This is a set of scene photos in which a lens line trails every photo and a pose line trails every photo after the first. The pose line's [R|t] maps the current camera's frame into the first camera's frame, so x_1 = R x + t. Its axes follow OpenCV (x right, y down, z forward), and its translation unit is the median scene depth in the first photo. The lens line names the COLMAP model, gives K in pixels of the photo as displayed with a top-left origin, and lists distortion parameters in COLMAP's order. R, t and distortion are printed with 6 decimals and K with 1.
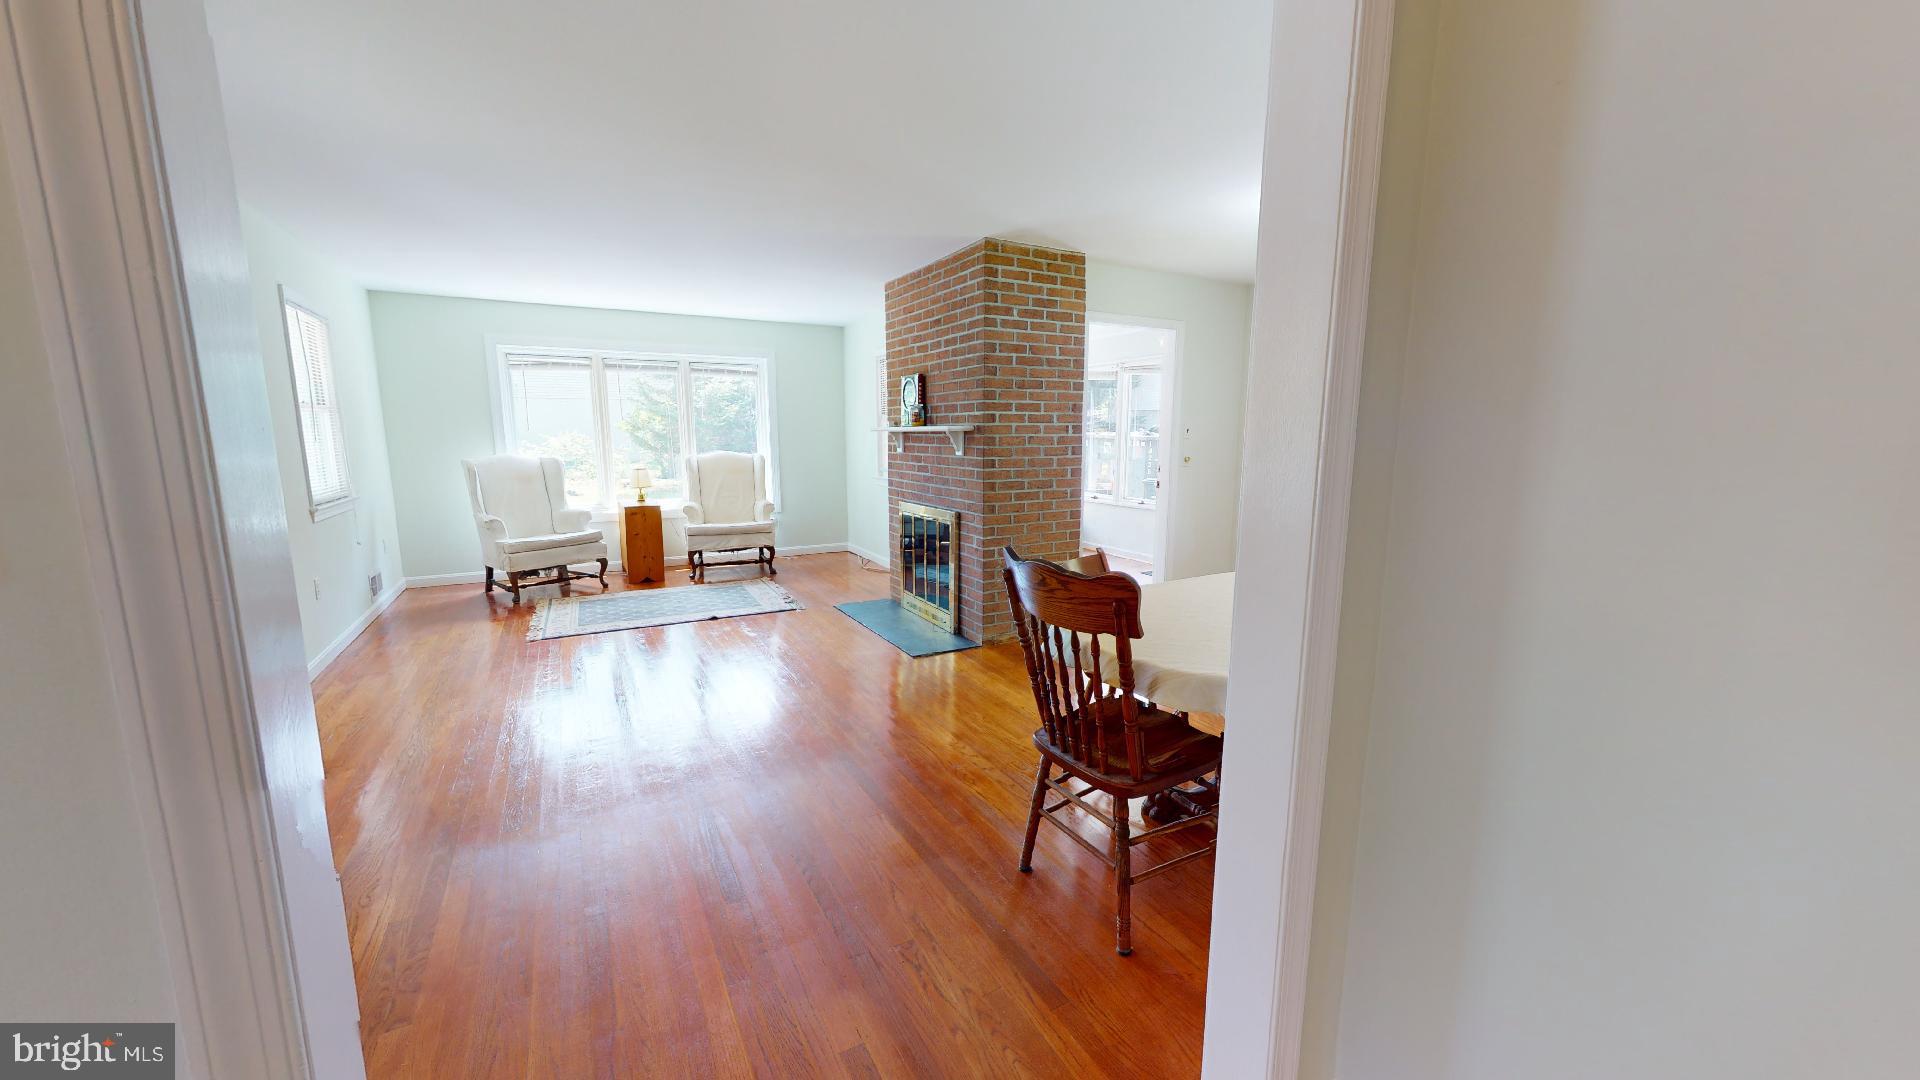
lens RADIAL K [[697.5, 0, 958.2], [0, 697.5, 544.0], [0, 0, 1]] dist [-0.001793, 0.000281]
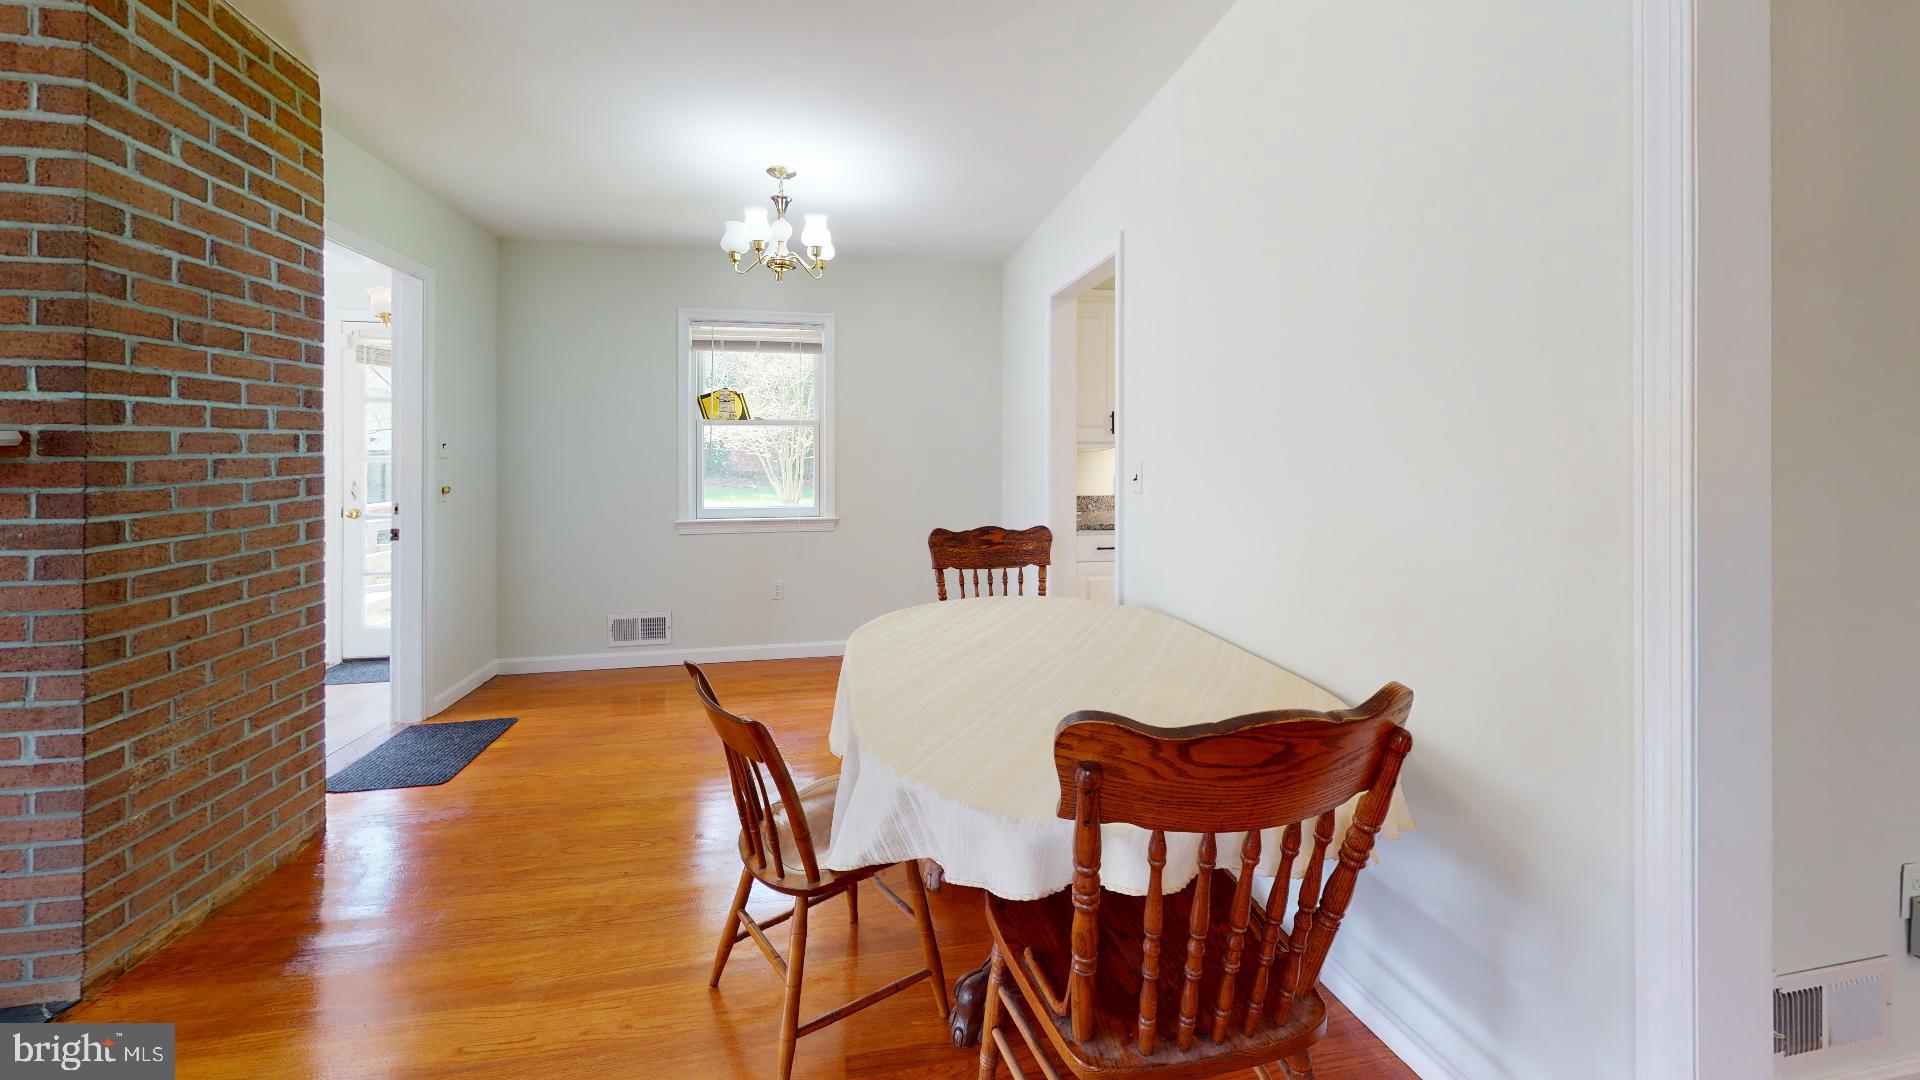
lens RADIAL K [[697.5, 0, 955.2], [0, 697.5, 540.9], [0, 0, 1]] dist [-0.001793, 0.000281]
pose [[0.325824, -0.128582, 0.936646, -0.155461], [0.152899, 0.984833, 0.082010, -0.070783], [-0.932985, 0.116492, 0.340543, 0.438995]]
